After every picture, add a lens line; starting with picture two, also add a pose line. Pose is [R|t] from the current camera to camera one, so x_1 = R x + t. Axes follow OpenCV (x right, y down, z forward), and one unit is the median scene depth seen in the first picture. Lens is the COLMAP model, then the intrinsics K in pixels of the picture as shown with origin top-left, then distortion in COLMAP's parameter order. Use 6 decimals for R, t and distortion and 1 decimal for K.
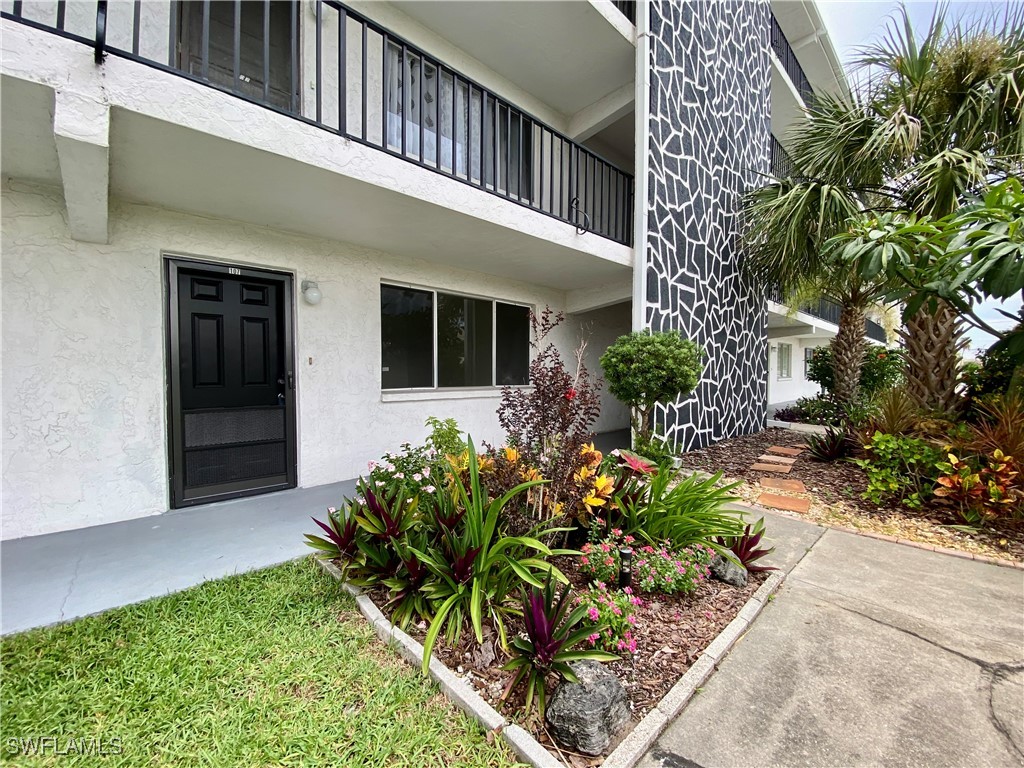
lens RADIAL K [[419.2, 0, 512.1], [0, 419.2, 382.7], [0, 0, 1]] dist [-0.001229, -0.013364]
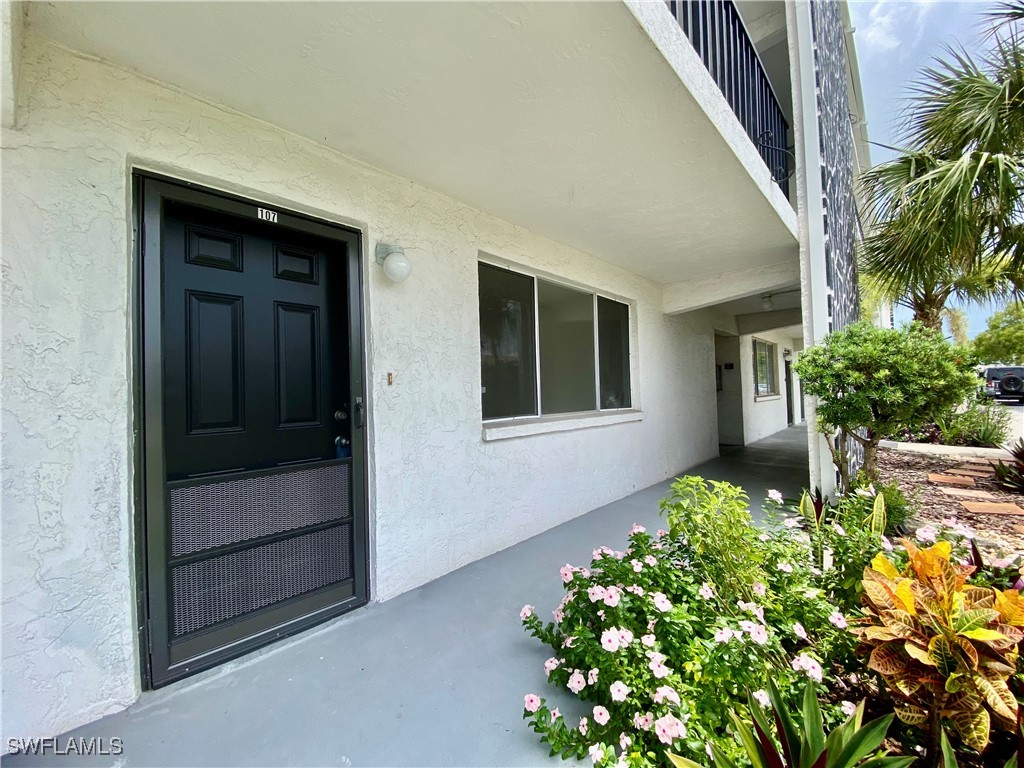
lens RADIAL K [[419.2, 0, 512.6], [0, 419.2, 380.4], [0, 0, 1]] dist [-0.001229, -0.013364]
pose [[0.997351, -0.029868, 0.066318, -0.361436], [0.033656, 0.997821, -0.056750, -0.010774], [-0.064478, 0.058831, 0.996183, 0.418117]]
